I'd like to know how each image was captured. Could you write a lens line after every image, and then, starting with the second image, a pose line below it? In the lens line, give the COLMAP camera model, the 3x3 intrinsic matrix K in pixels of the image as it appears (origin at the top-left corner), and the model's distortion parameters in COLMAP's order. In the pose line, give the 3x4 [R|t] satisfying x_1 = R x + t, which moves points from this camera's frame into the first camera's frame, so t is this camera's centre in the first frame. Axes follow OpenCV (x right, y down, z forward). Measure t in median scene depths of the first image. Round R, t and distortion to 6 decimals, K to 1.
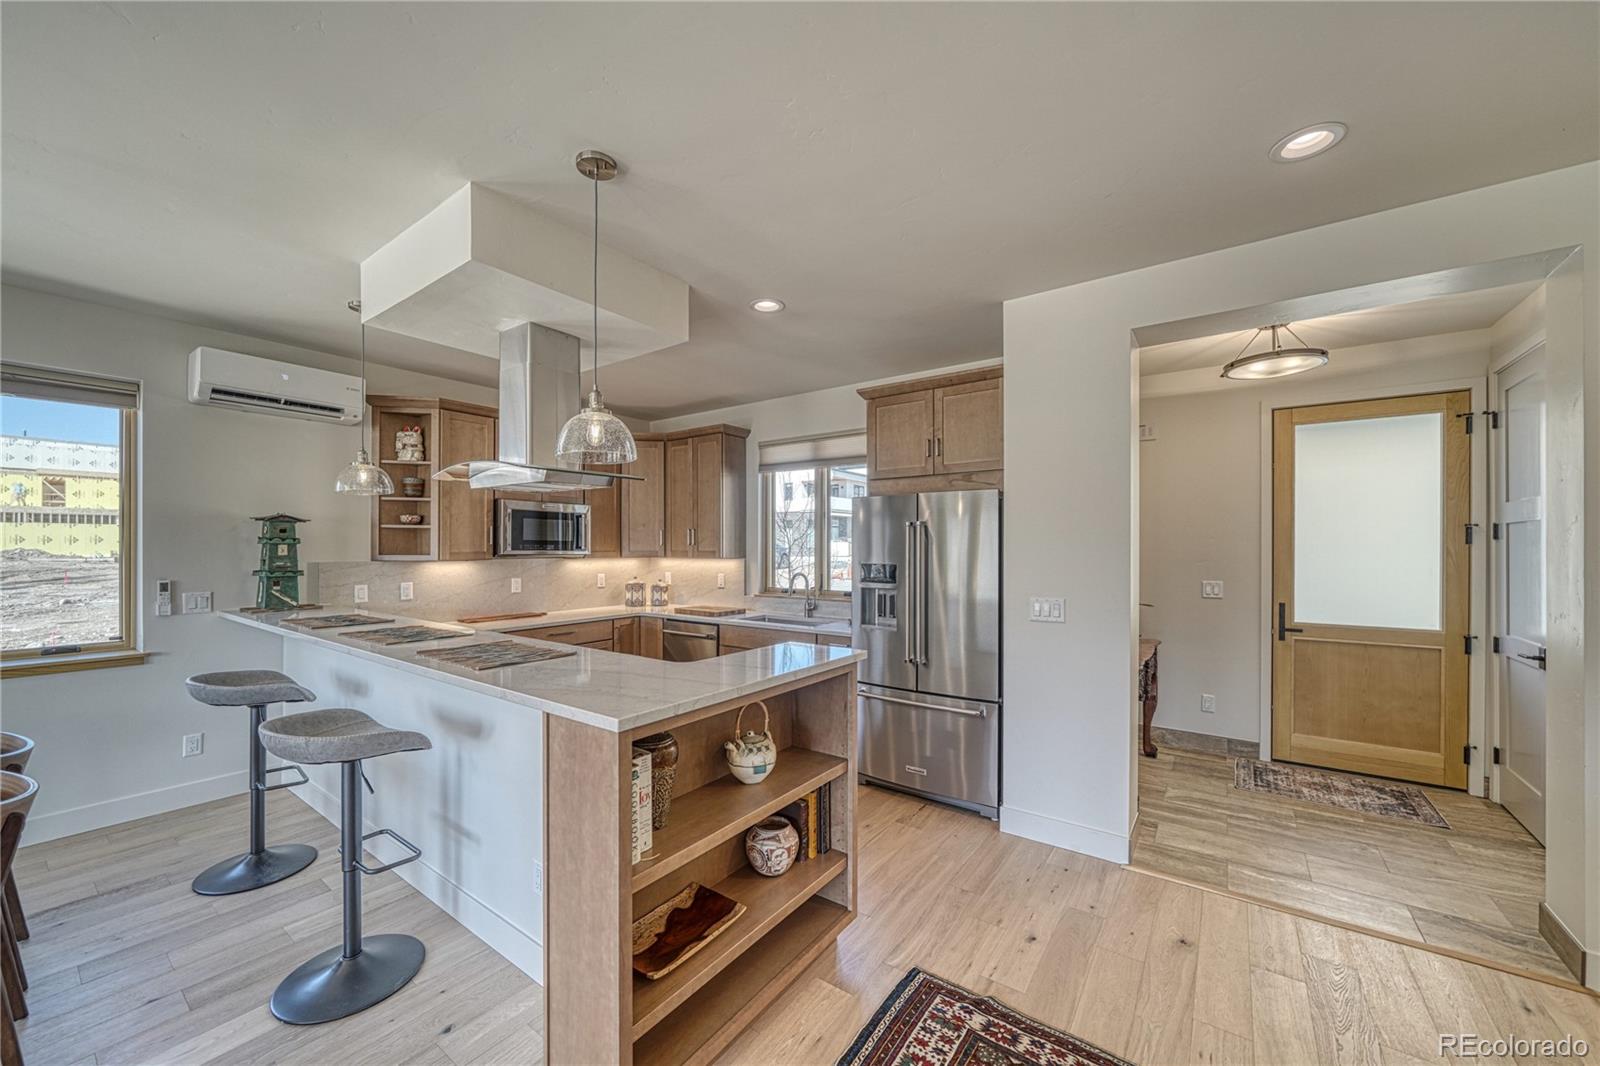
lens RADIAL K [[600.7, 0, 793.5], [0, 600.7, 546.5], [0, 0, 1]] dist [-0.003022, 0.000331]
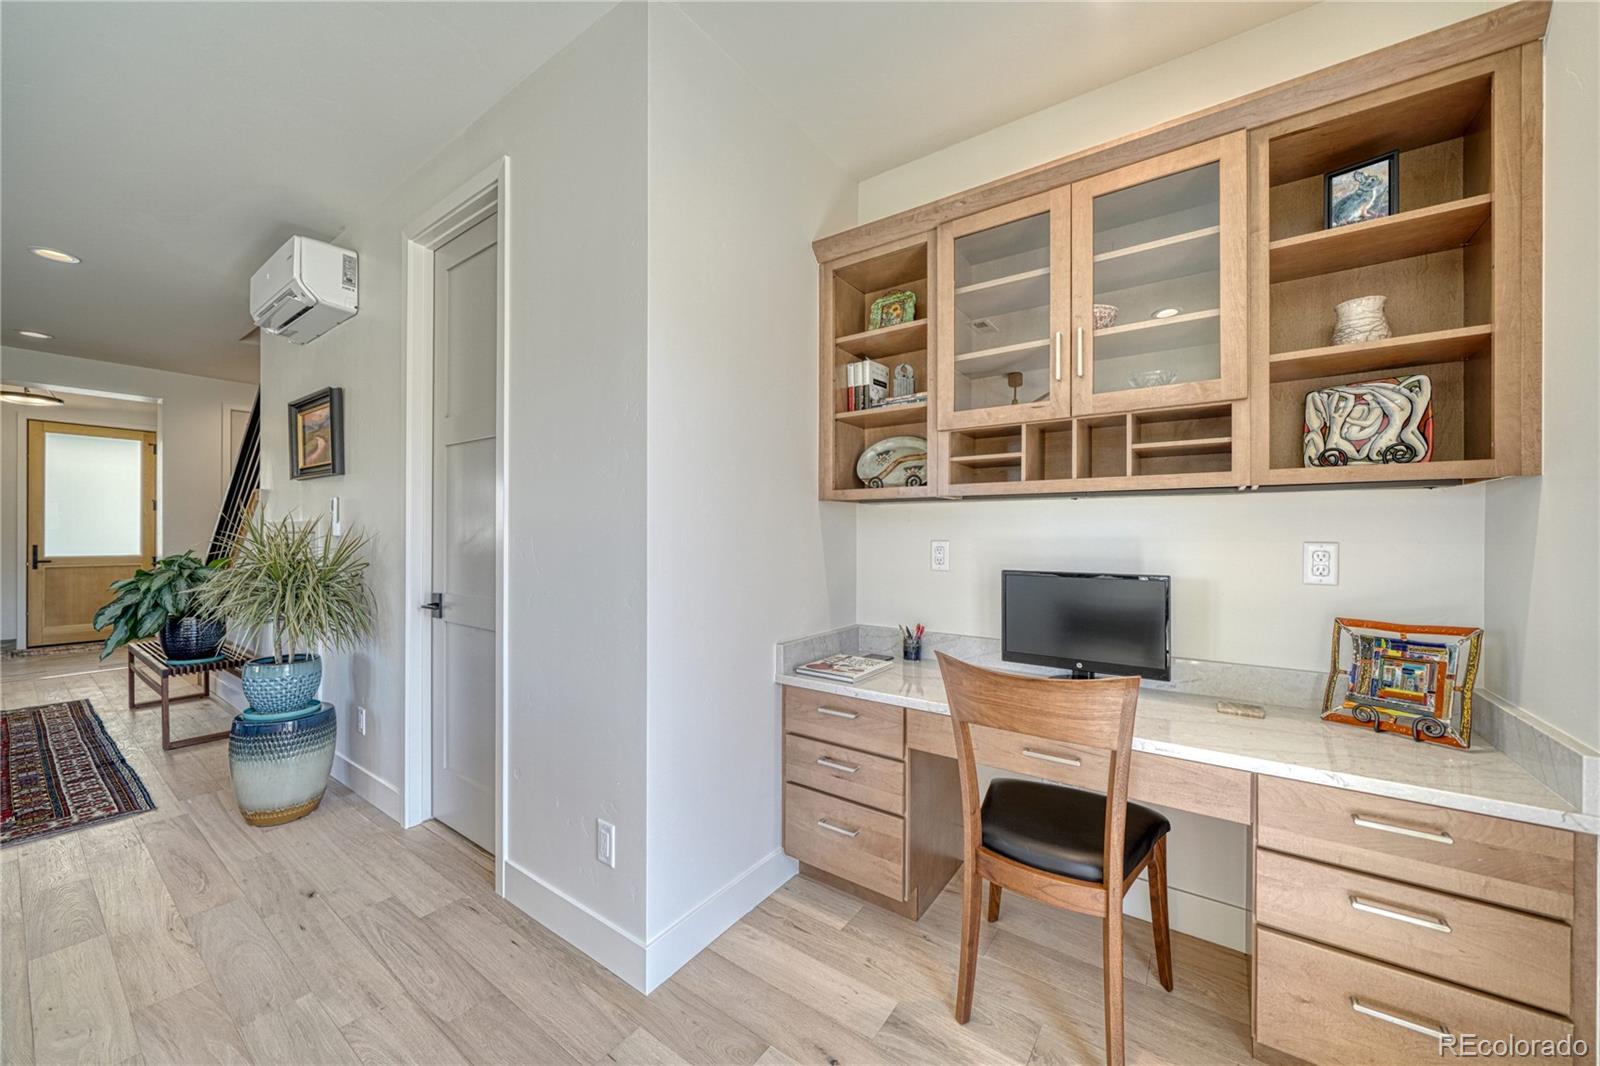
lens RADIAL K [[600.7, 0, 784.4], [0, 600.7, 533.6], [0, 0, 1]] dist [-0.003022, 0.000331]
pose [[0.008442, -0.001636, 0.999963, -0.777256], [-0.001658, 0.999997, 0.001650, 0.063686], [-0.999963, -0.001672, 0.008440, -1.031895]]
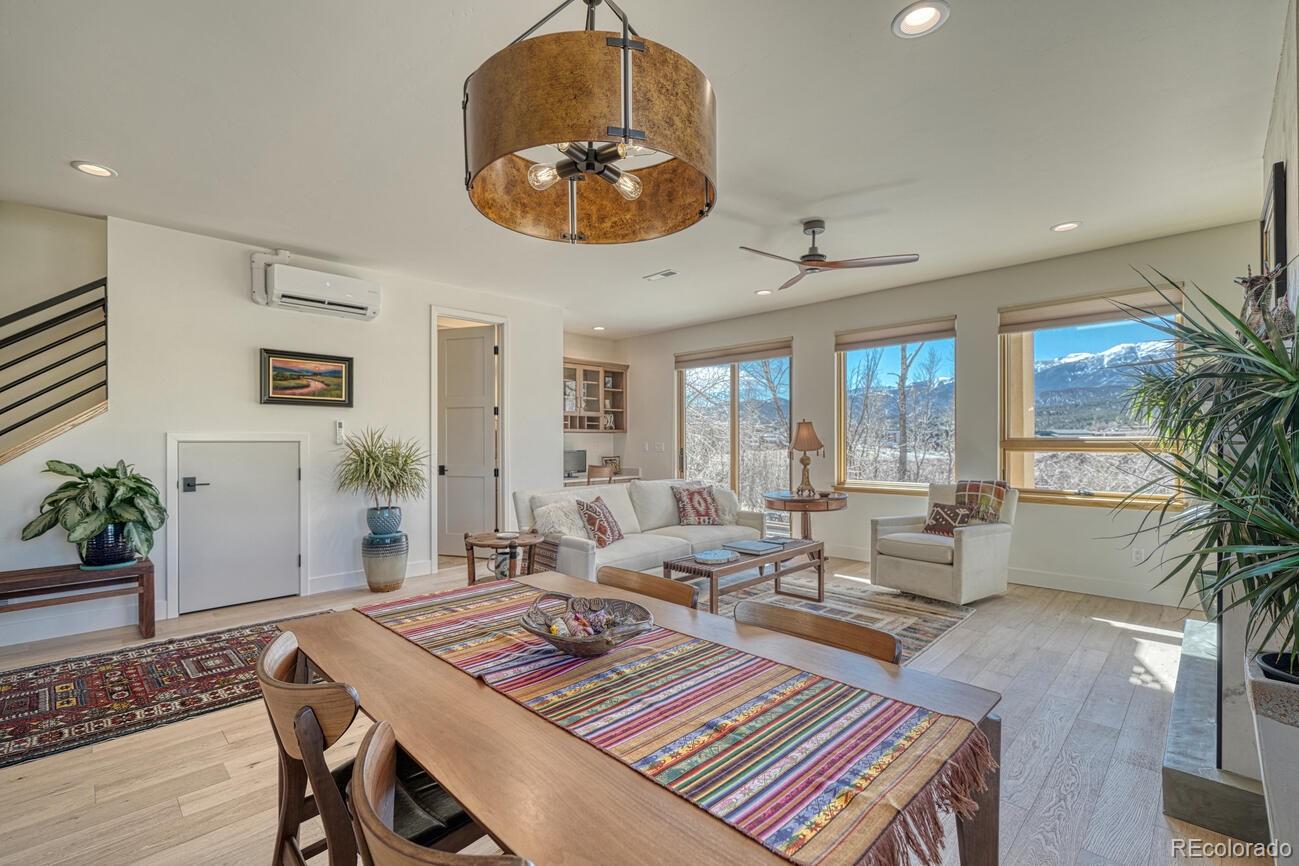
lens RADIAL K [[582.5, 0, 650.1], [0, 582.5, 446.1], [0, 0, 1]] dist [0.000126, -0.000391]
pose [[-0.989380, -0.000897, 0.145348, -0.854280], [0.000250, 0.999969, 0.007873, 0.064632], [-0.145350, 0.007825, -0.989349, 0.756679]]
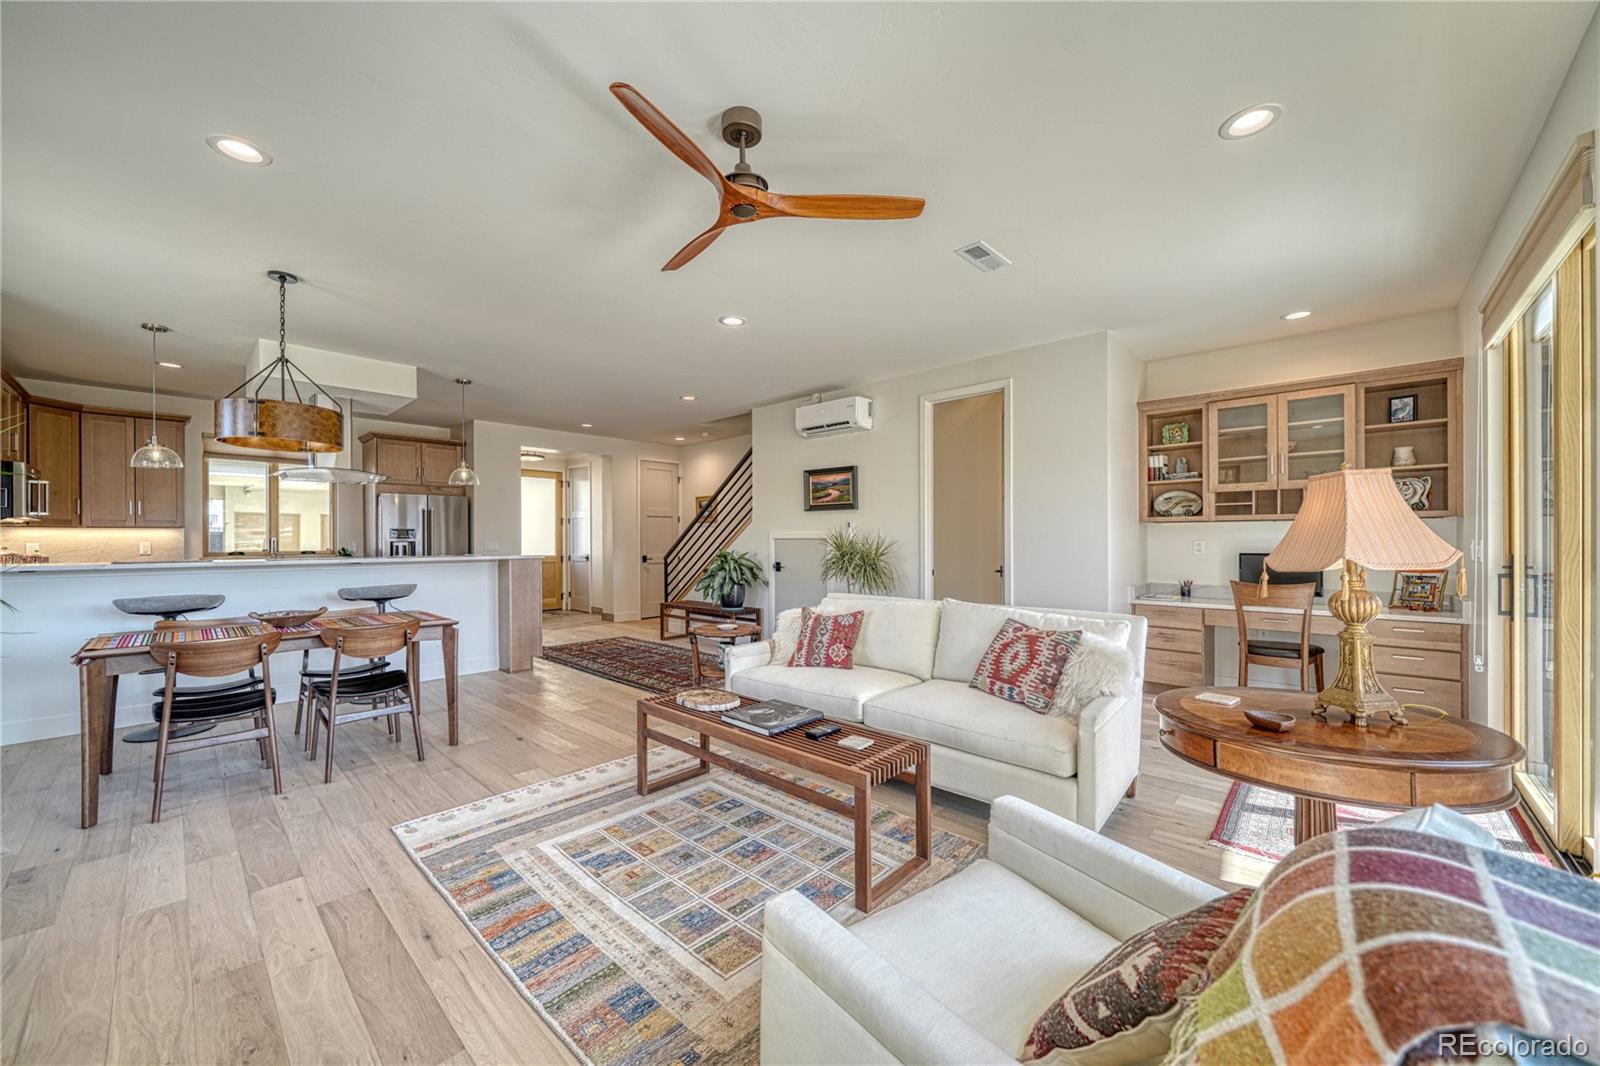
lens RADIAL K [[600.7, 0, 793.0], [0, 600.7, 538.2], [0, 0, 1]] dist [-0.003022, 0.000331]
pose [[0.130960, -0.001166, 0.991387, -1.566631], [0.004696, 0.999989, 0.000556, 0.061880], [-0.991376, 0.004583, 0.130964, -0.480696]]
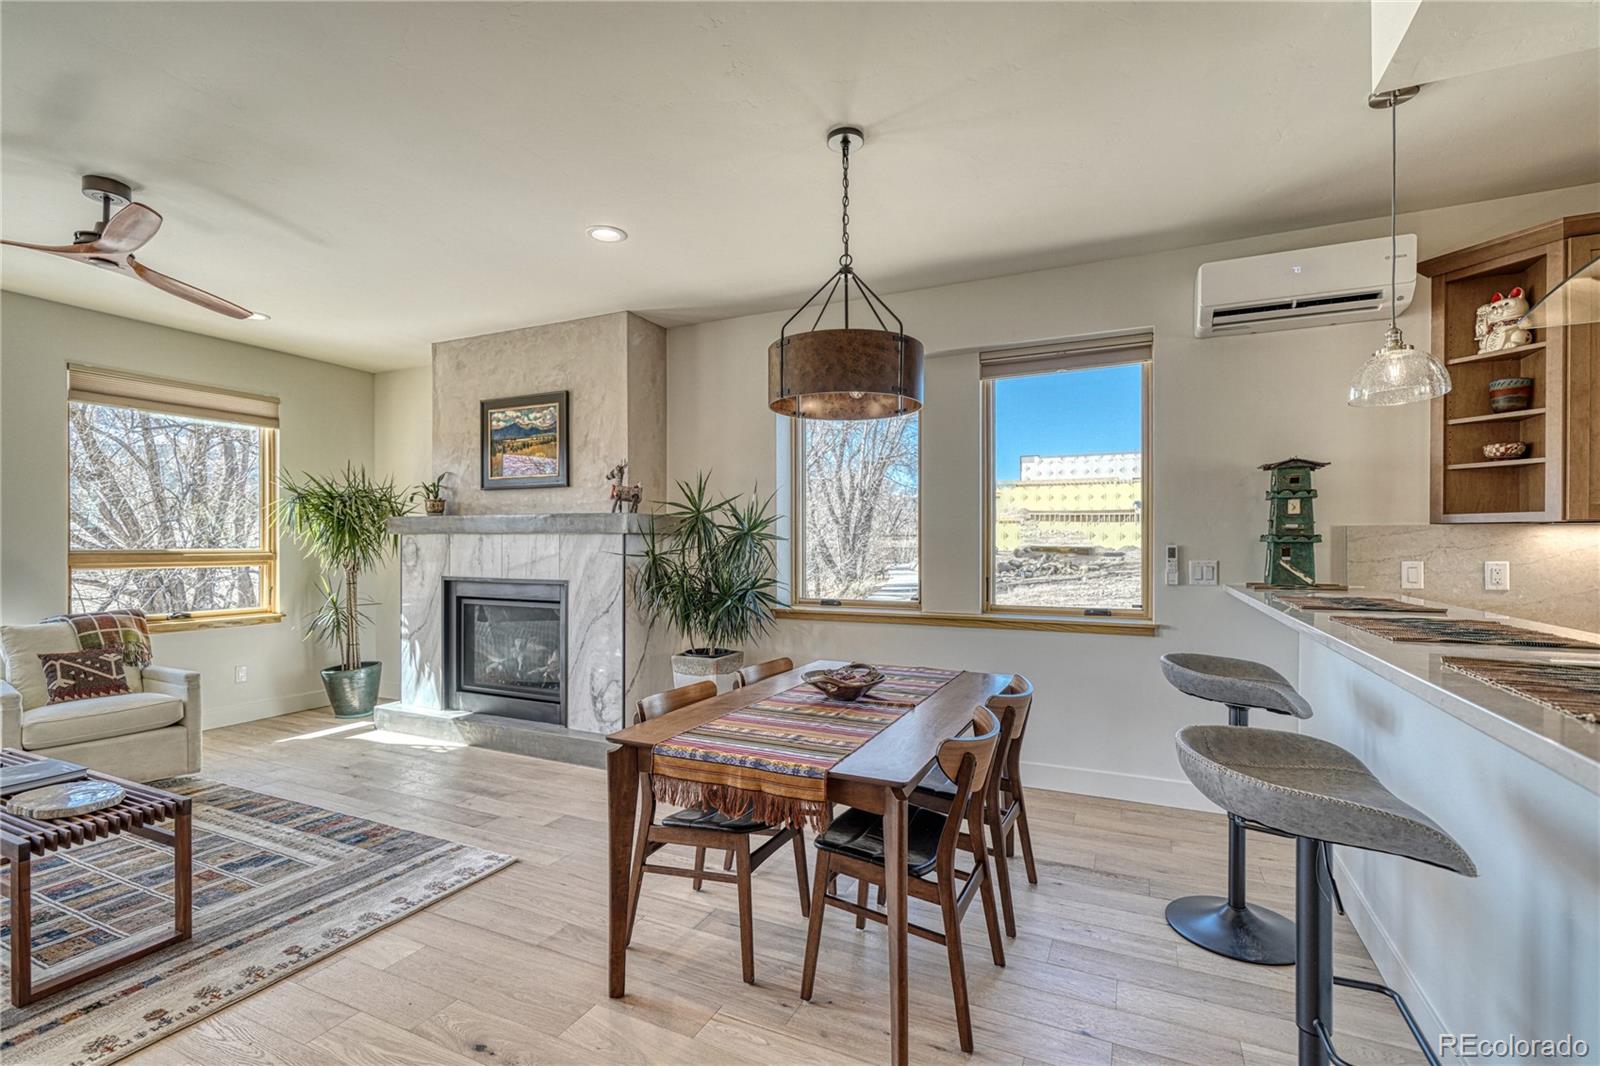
lens RADIAL K [[717.5, 0, 799.0], [0, 717.5, 546.8], [0, 0, 1]] dist [0.000126, -0.000391]
pose [[0.188673, 0.001687, -0.982039, -0.099694], [0.001804, 0.999996, 0.002065, 0.049851], [0.982038, -0.002161, 0.188669, 0.229641]]
